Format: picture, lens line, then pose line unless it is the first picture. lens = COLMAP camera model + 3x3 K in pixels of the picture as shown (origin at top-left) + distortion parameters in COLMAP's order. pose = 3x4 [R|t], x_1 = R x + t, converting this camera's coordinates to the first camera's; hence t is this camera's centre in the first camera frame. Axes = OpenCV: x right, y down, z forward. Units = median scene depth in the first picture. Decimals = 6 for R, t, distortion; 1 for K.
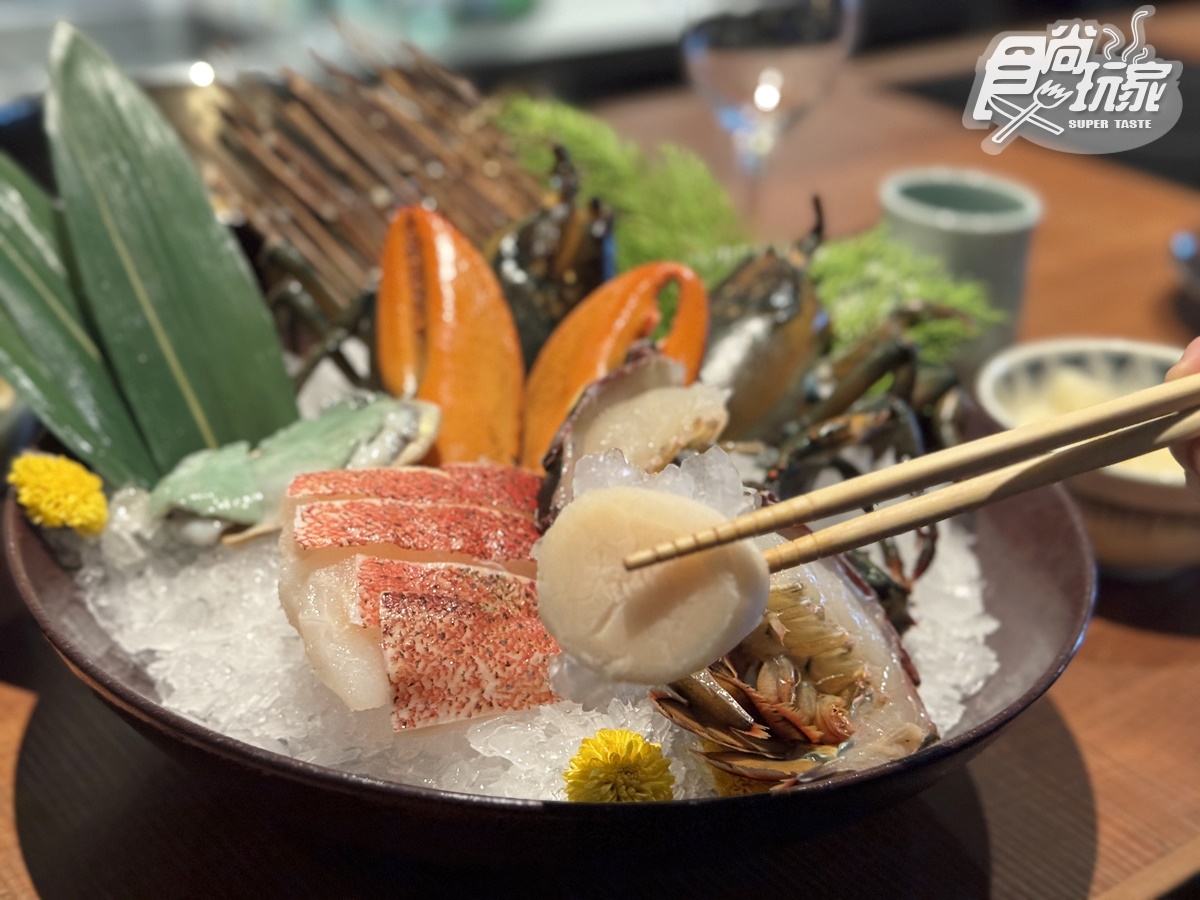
lens RADIAL K [[1459.0, 0, 600.0], [0, 1459.0, 450.0], [0, 0, 1]] dist [0.021632, 0.043958]
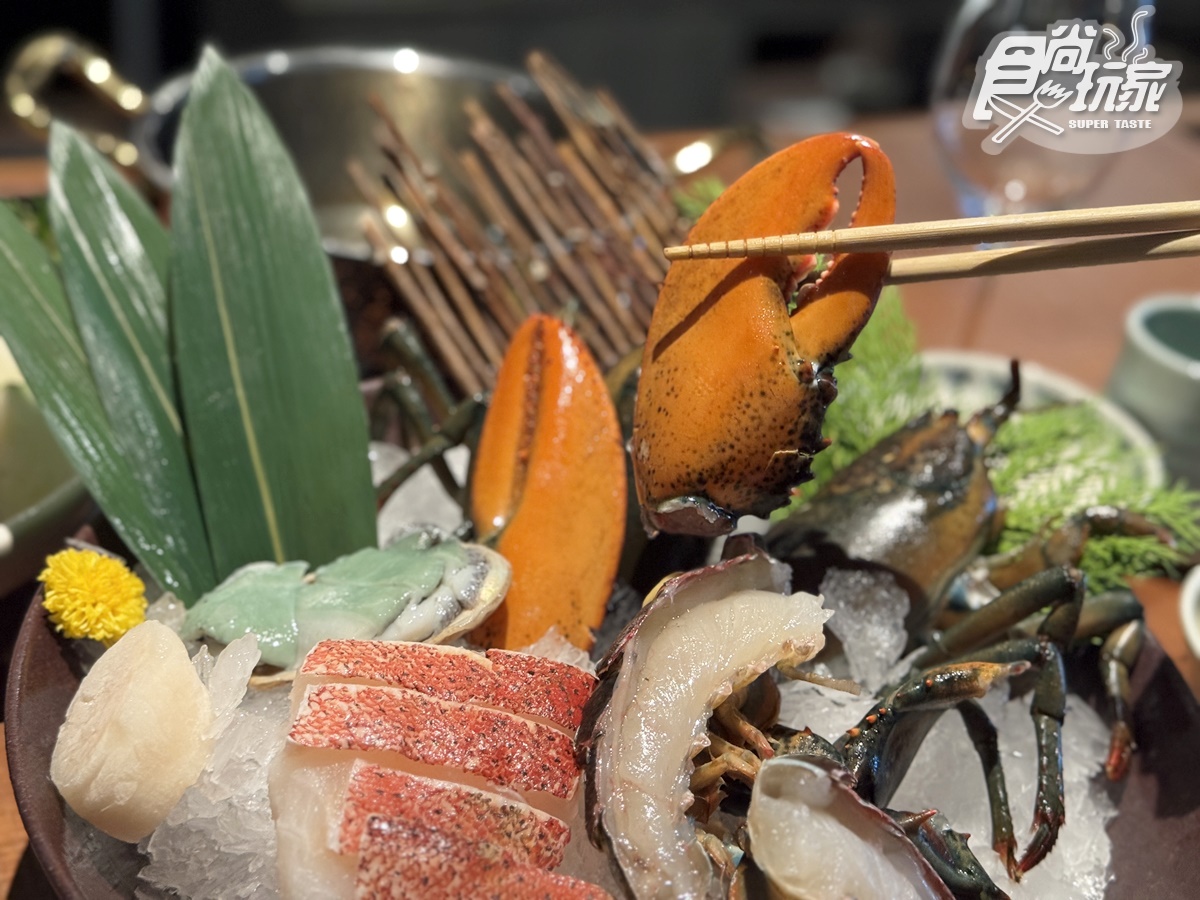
lens RADIAL K [[1459.0, 0, 600.0], [0, 1459.0, 450.0], [0, 0, 1]] dist [0.021632, 0.043958]
pose [[0.969671, 0.171748, -0.173898, 0.095768], [-0.161293, 0.984227, 0.072672, -0.195363], [0.183637, -0.042420, 0.982078, 0.161887]]
